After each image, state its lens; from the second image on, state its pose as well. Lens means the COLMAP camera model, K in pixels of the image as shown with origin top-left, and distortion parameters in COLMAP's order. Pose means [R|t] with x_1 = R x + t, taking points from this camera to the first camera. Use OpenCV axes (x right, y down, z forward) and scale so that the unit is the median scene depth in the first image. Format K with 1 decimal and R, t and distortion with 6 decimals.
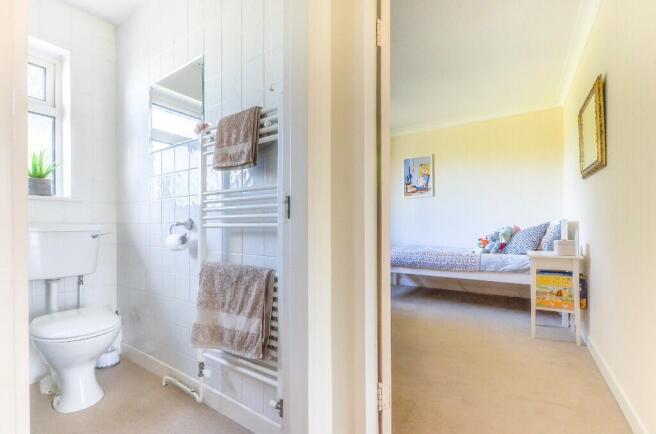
lens RADIAL K [[284.6, 0, 328.4], [0, 284.6, 229.4], [0, 0, 1]] dist [0.000723, 0.000069]
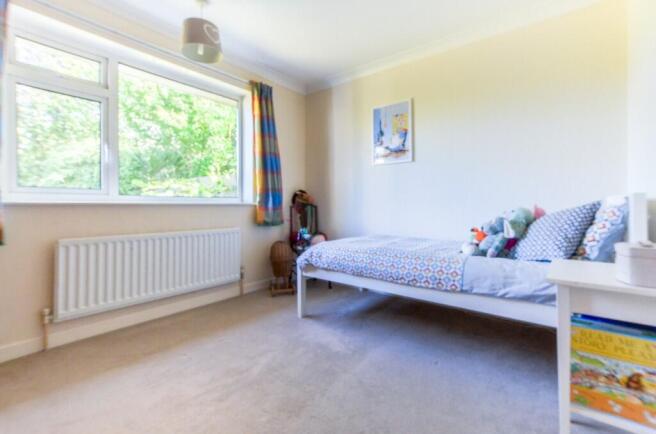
lens RADIAL K [[291.2, 0, 327.6], [0, 291.2, 211.1], [0, 0, 1]] dist [-0.010722, 0.000304]
pose [[0.997125, 0.006656, -0.075478, 0.300623], [-0.006146, 0.999957, 0.006984, -0.006017], [0.075521, -0.006500, 0.997123, 0.412237]]
